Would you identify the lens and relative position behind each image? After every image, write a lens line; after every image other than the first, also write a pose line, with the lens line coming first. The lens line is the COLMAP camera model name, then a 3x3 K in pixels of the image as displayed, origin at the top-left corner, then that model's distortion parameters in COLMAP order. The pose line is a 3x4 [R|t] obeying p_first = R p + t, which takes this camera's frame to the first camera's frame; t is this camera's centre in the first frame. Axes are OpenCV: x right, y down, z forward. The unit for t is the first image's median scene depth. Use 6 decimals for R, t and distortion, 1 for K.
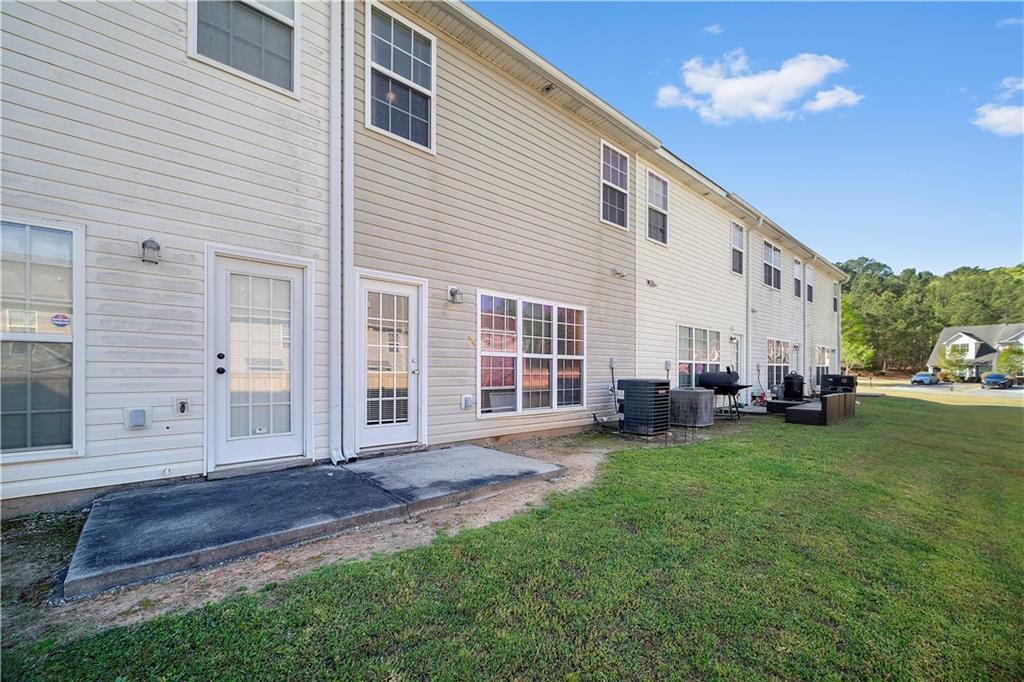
lens RADIAL K [[394.5, 0, 512.7], [0, 394.5, 374.0], [0, 0, 1]] dist [-0.000322, -0.000176]
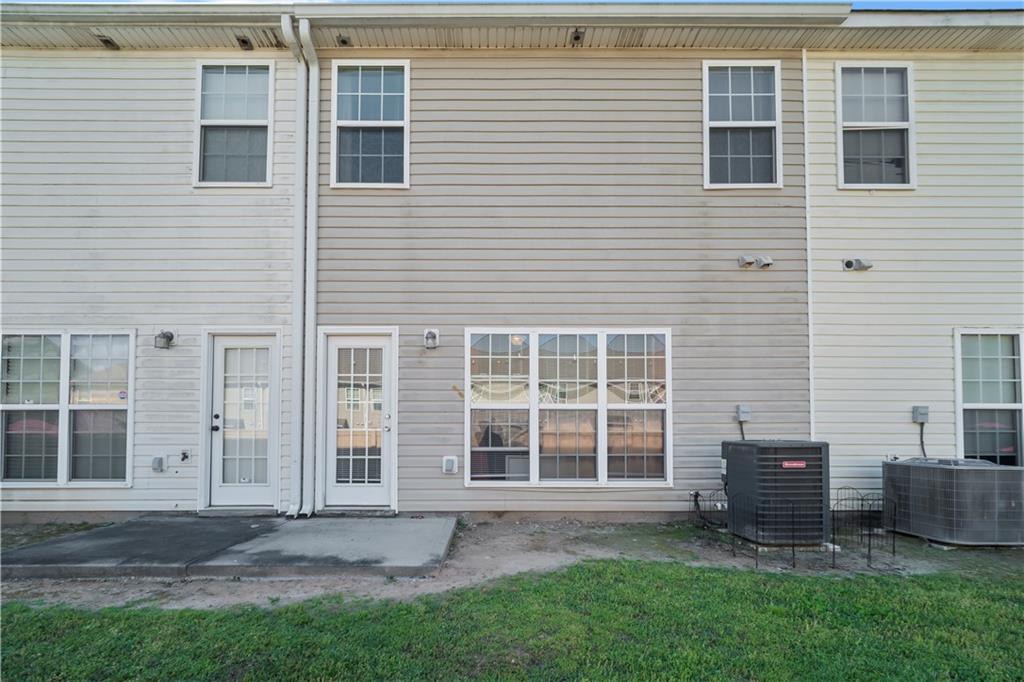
lens RADIAL K [[429.6, 0, 496.0], [0, 429.6, 418.8], [0, 0, 1]] dist [-0.002641, -0.000028]
pose [[0.768234, -0.016856, -0.639948, 0.577772], [-0.001780, 0.999593, -0.028465, -0.000891], [0.640167, 0.023007, 0.767891, 0.391555]]
